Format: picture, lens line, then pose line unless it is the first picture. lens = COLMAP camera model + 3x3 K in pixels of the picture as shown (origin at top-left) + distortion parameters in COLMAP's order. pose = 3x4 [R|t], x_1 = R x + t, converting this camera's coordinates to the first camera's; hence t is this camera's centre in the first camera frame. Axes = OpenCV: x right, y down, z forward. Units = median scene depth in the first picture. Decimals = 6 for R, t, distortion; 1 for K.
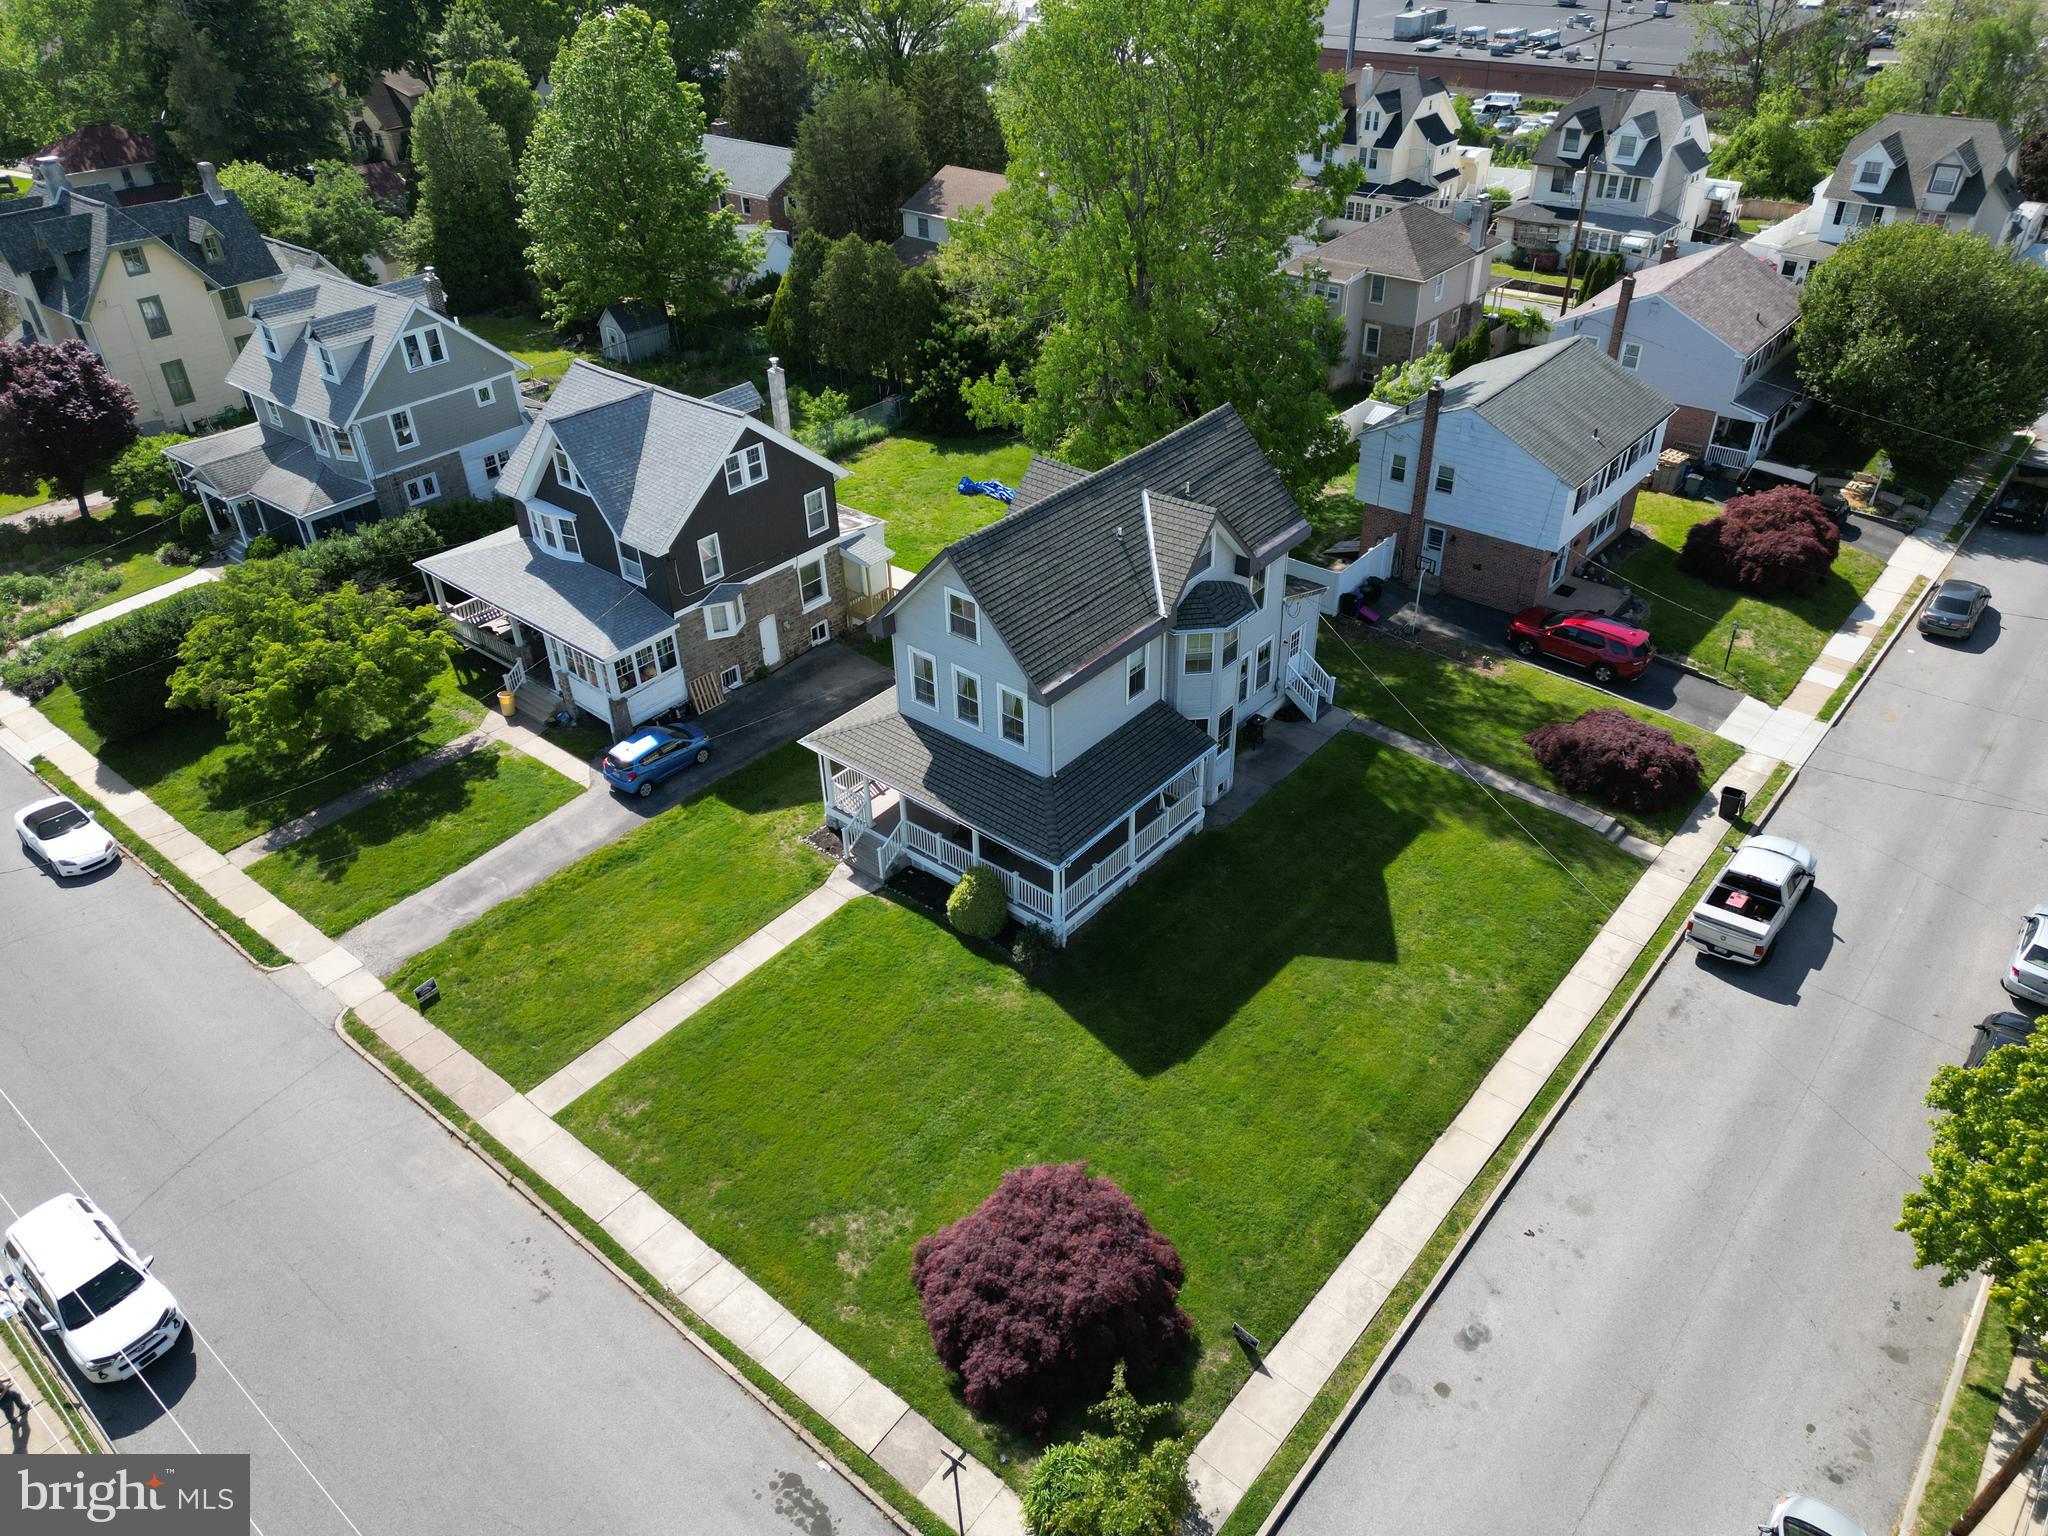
lens RADIAL K [[1438.4, 0, 1024.0], [0, 1438.4, 768.0], [0, 0, 1]] dist [0.069352, -0.065455]
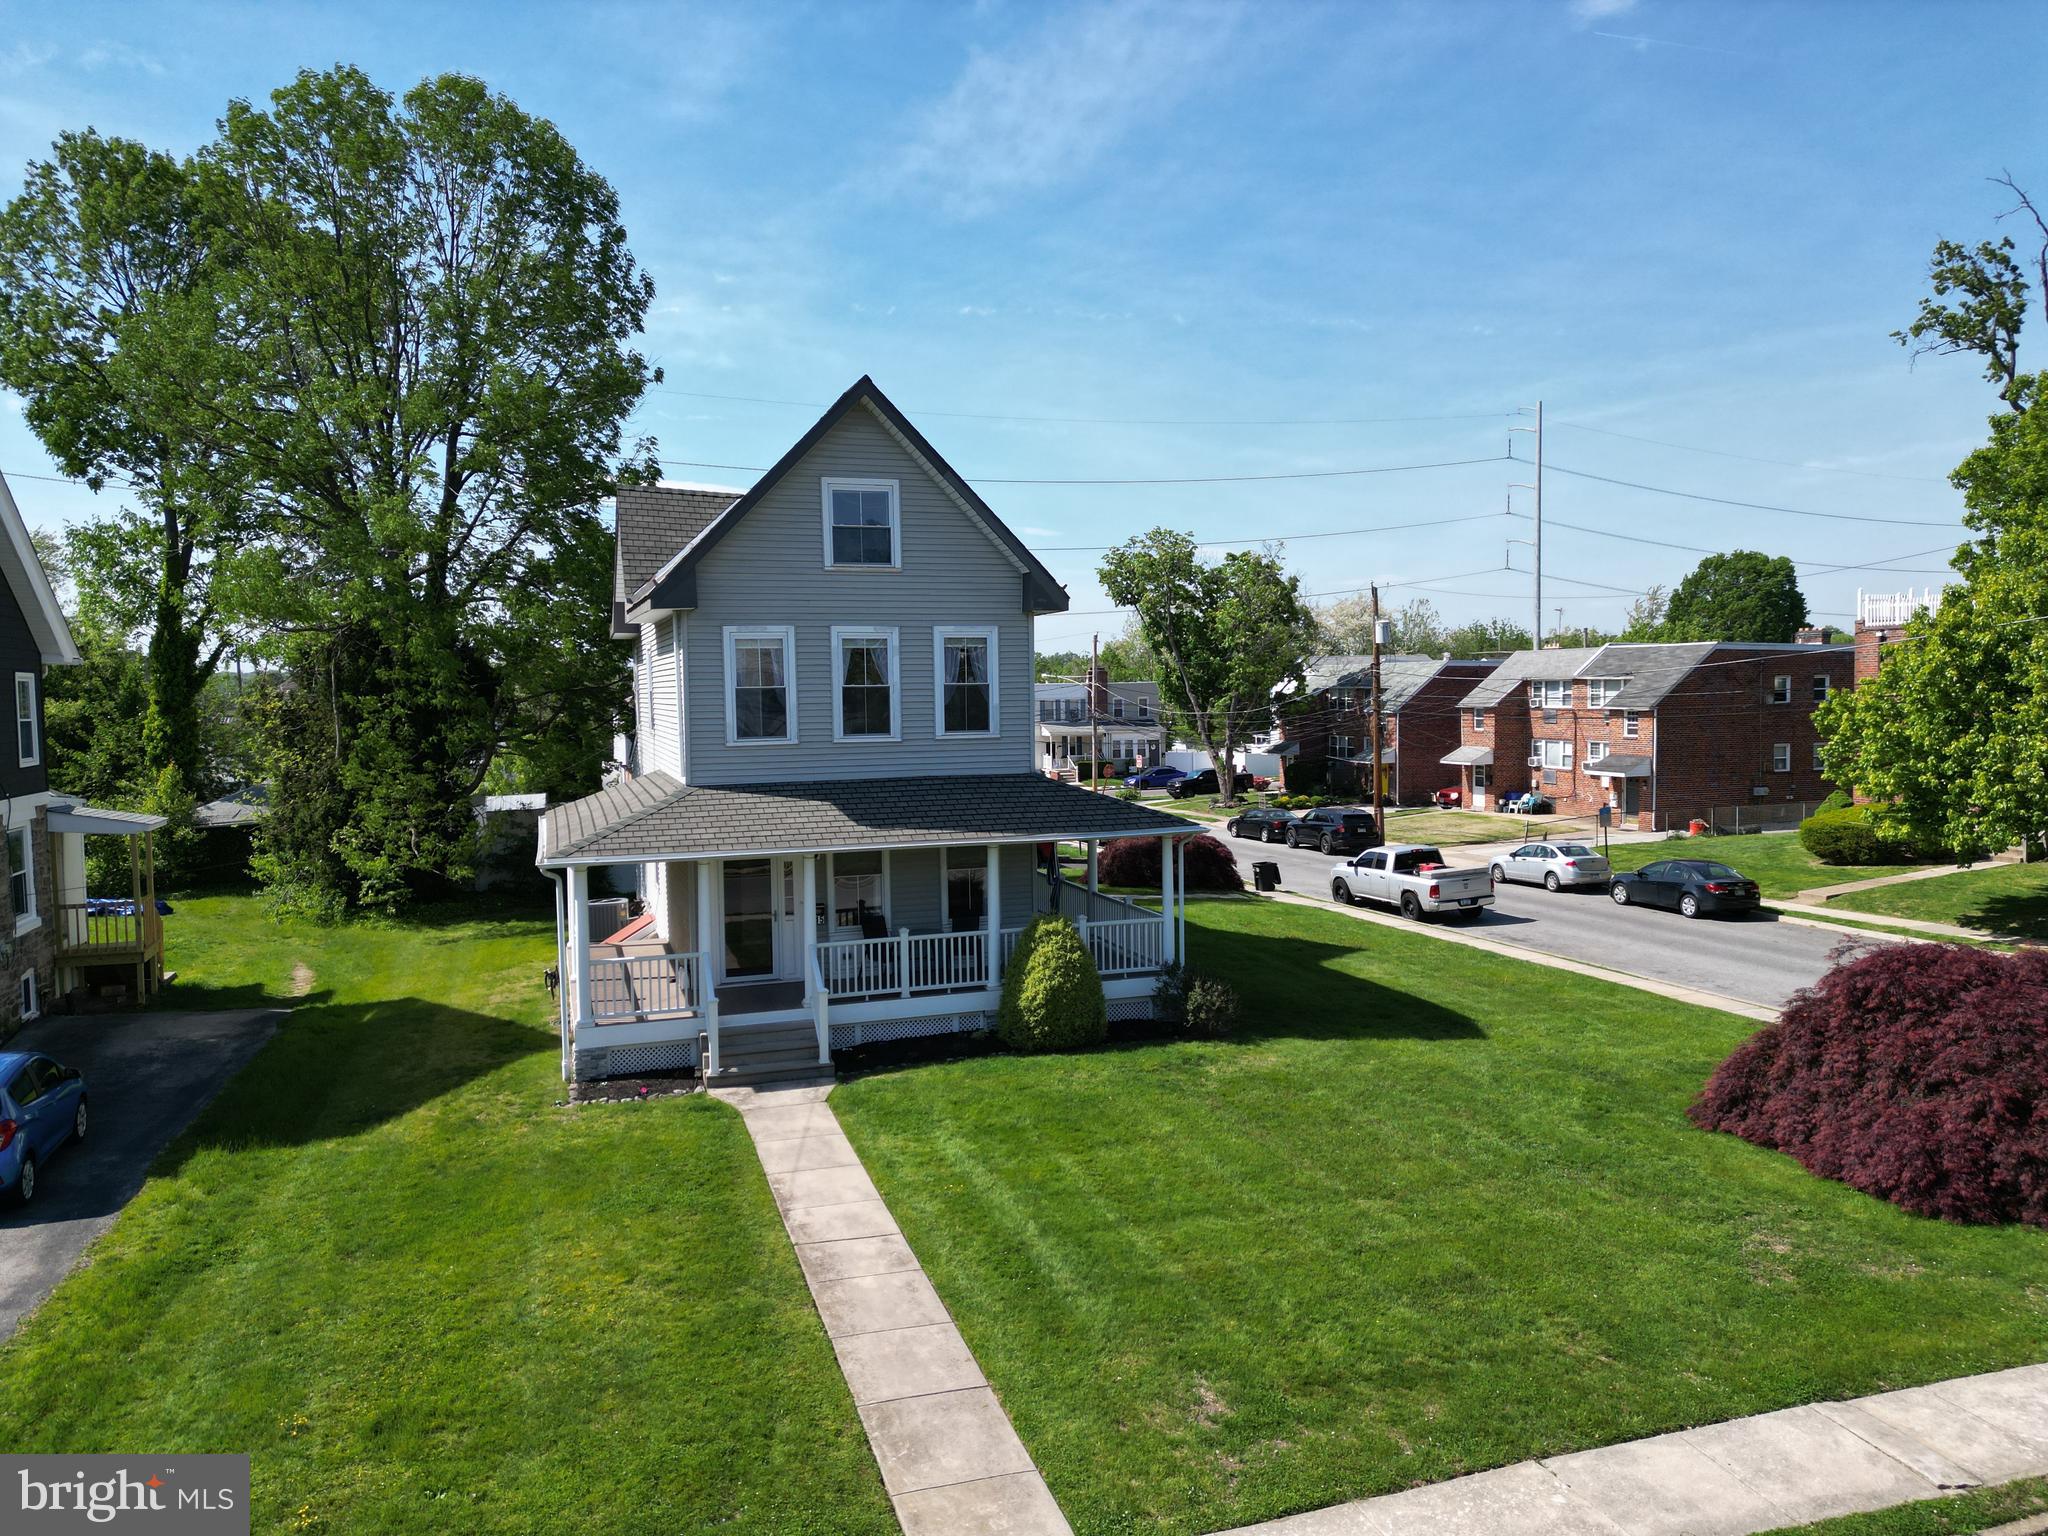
lens RADIAL K [[1438.4, 0, 1024.0], [0, 1438.4, 768.0], [0, 0, 1]] dist [0.069352, -0.065455]
pose [[0.527300, -0.031933, 0.849079, -0.509713], [0.475723, 0.839080, -0.263880, 0.165212], [-0.704018, 0.543071, 0.457638, 0.726448]]
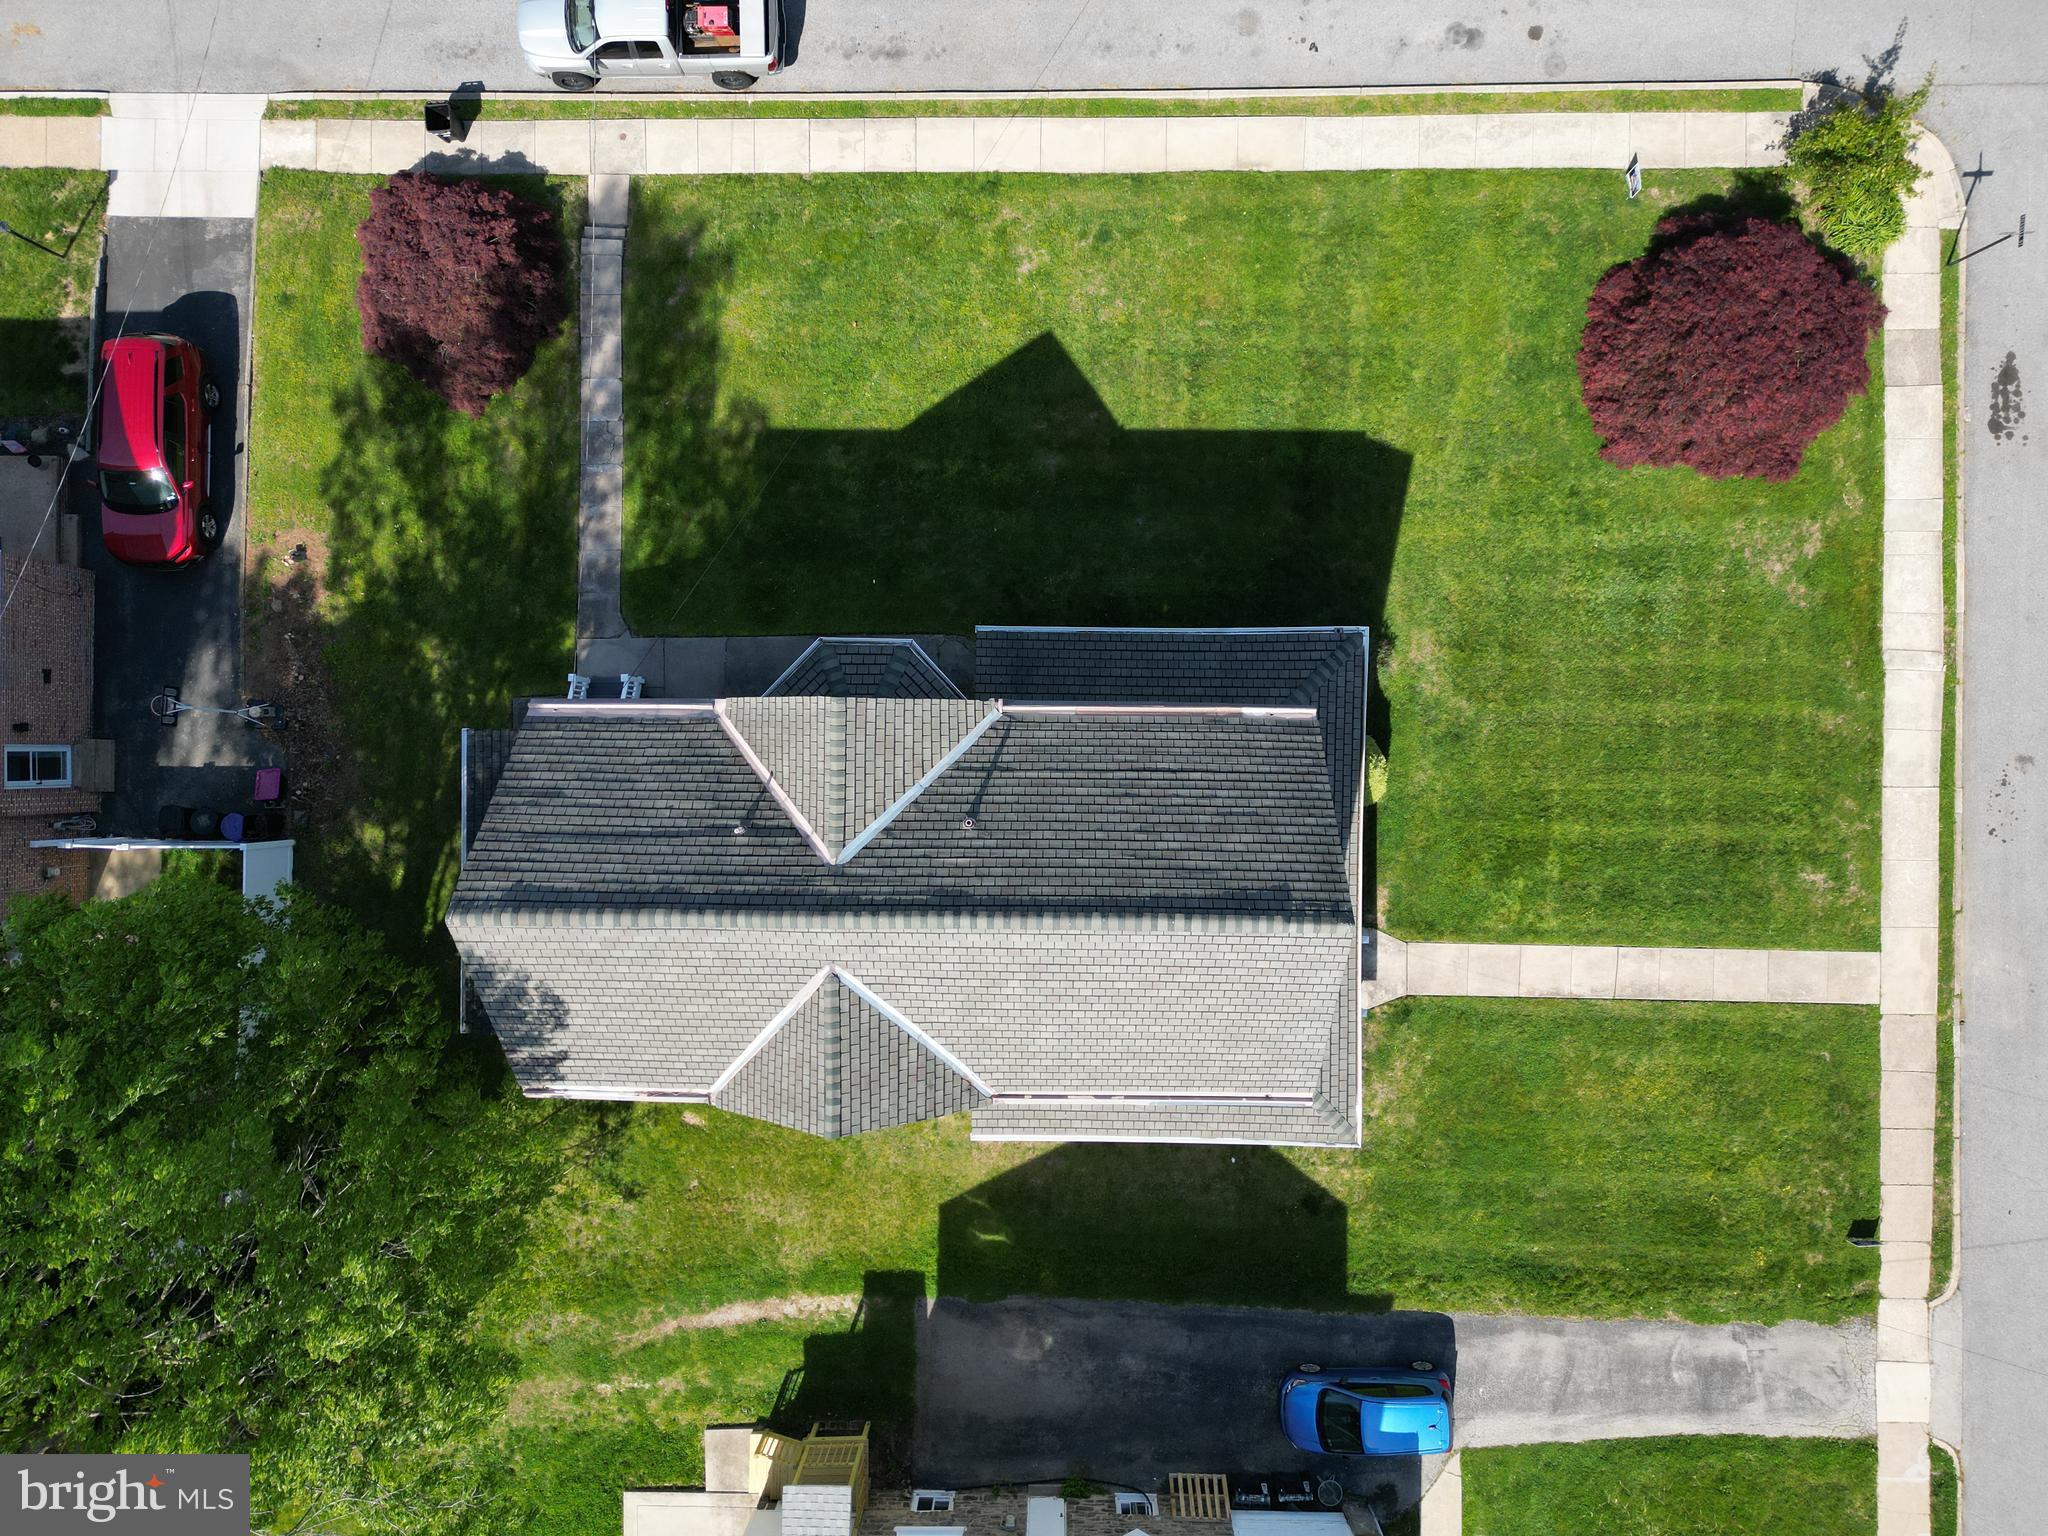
lens RADIAL K [[1438.4, 0, 1024.0], [0, 1438.4, 768.0], [0, 0, 1]] dist [0.069352, -0.065455]
pose [[-0.633644, -0.772977, 0.031655, 0.054402], [0.454256, -0.338629, 0.824004, -0.621897], [-0.626217, 0.536504, 0.565699, 0.692898]]
